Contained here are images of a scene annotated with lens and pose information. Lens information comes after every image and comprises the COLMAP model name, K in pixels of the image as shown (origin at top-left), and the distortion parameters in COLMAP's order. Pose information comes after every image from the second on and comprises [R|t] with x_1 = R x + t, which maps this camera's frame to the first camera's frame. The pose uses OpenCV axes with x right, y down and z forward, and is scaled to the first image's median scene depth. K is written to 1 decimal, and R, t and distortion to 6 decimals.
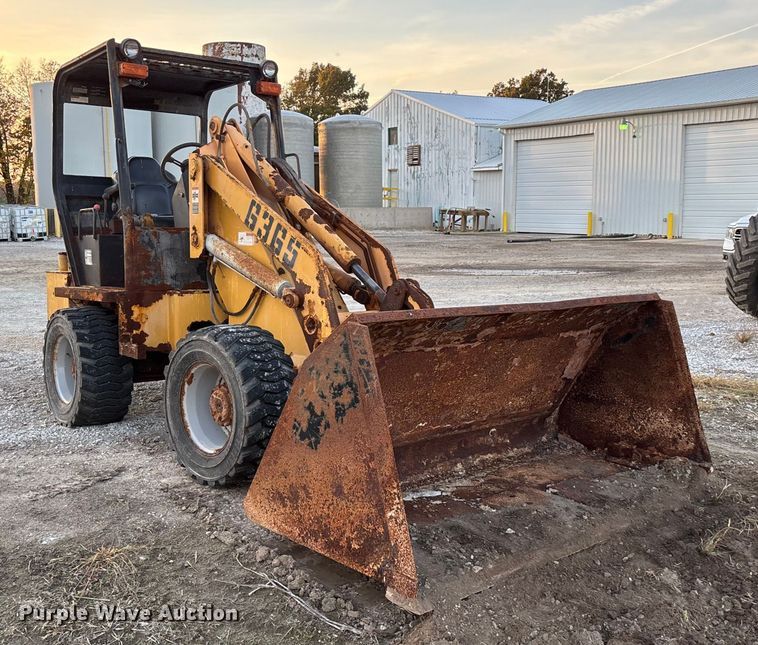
lens RADIAL K [[866.9, 0, 363.1], [0, 866.9, 304.8], [0, 0, 1]] dist [0.104467, 0.000000]
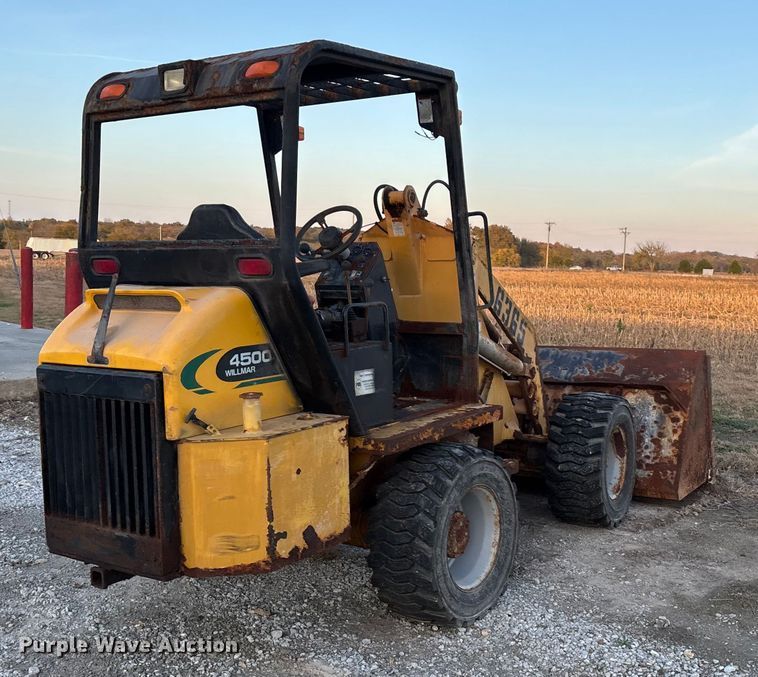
lens RADIAL K [[964.5, 0, 423.7], [0, 964.5, 357.9], [0, 0, 1]] dist [0.099253, 0.000000]
pose [[-0.314349, -0.100396, 0.943984, -1.243405], [0.075058, 0.988651, 0.130140, -0.201604], [-0.946336, 0.111763, -0.303246, 1.510708]]
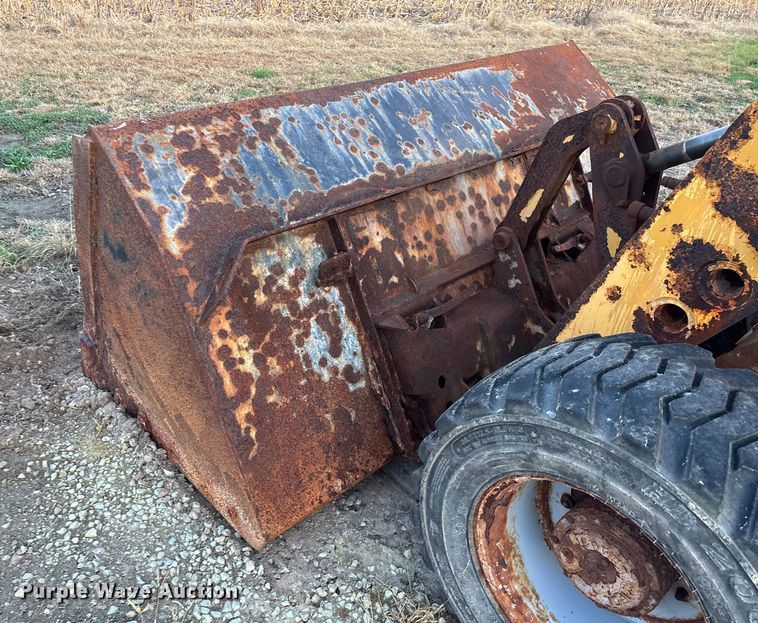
lens RADIAL K [[649.0, 0, 326.3], [0, 649.0, 305.1], [0, 0, 1]] dist [0.082004, -0.080939]
pose [[-0.998394, -0.055143, 0.012977, 0.197524], [-0.037241, 0.811503, 0.583160, -0.140227], [-0.042688, 0.581740, -0.812254, 1.313738]]
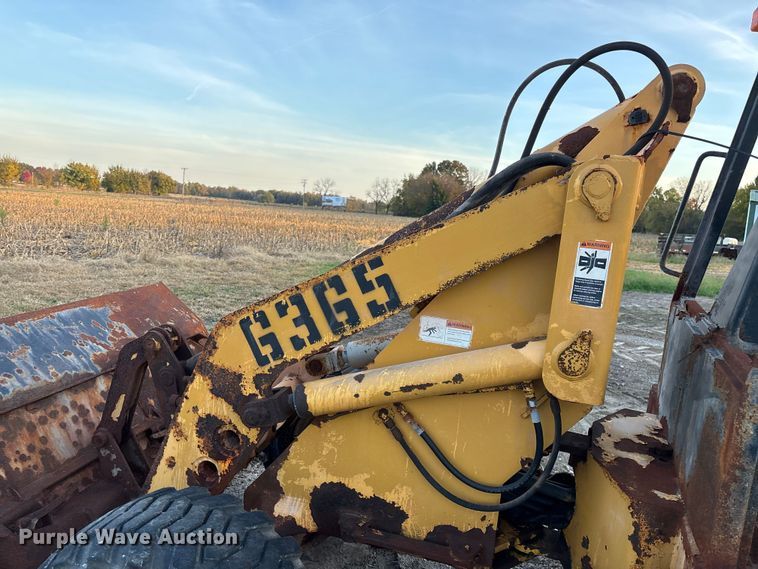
lens RADIAL K [[570.2, 0, 373.4], [0, 570.2, 285.5], [0, 0, 1]] dist [0.060499, -0.067438]
pose [[-0.853046, 0.014279, -0.521640, 0.143521], [-0.121980, 0.966476, 0.225931, -0.184824], [0.507379, 0.256359, -0.822707, 1.406319]]
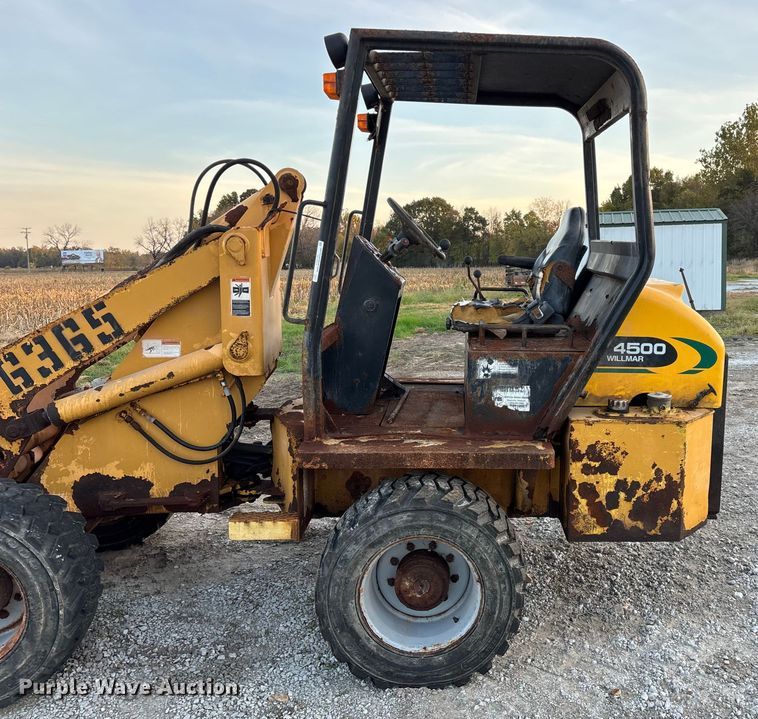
lens RADIAL K [[769.0, 0, 496.1], [0, 769.0, 337.3], [0, 0, 1]] dist [0.033037, 0.000000]
pose [[-0.565715, 0.096215, -0.818969, 0.325049], [-0.071876, 0.983636, 0.165210, -0.230789], [0.821463, 0.152326, -0.549542, 1.782844]]
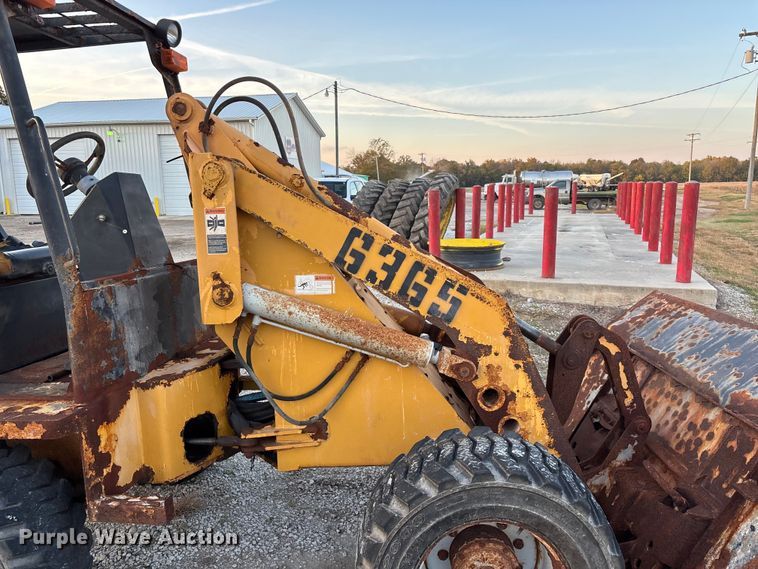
lens RADIAL K [[570.2, 0, 384.1], [0, 570.2, 281.8], [0, 0, 1]] dist [0.060499, -0.067438]
pose [[0.700422, -0.125119, 0.702676, -0.440045], [0.091760, 0.992130, 0.085193, -0.120171], [-0.707806, 0.004807, 0.706391, 0.710875]]
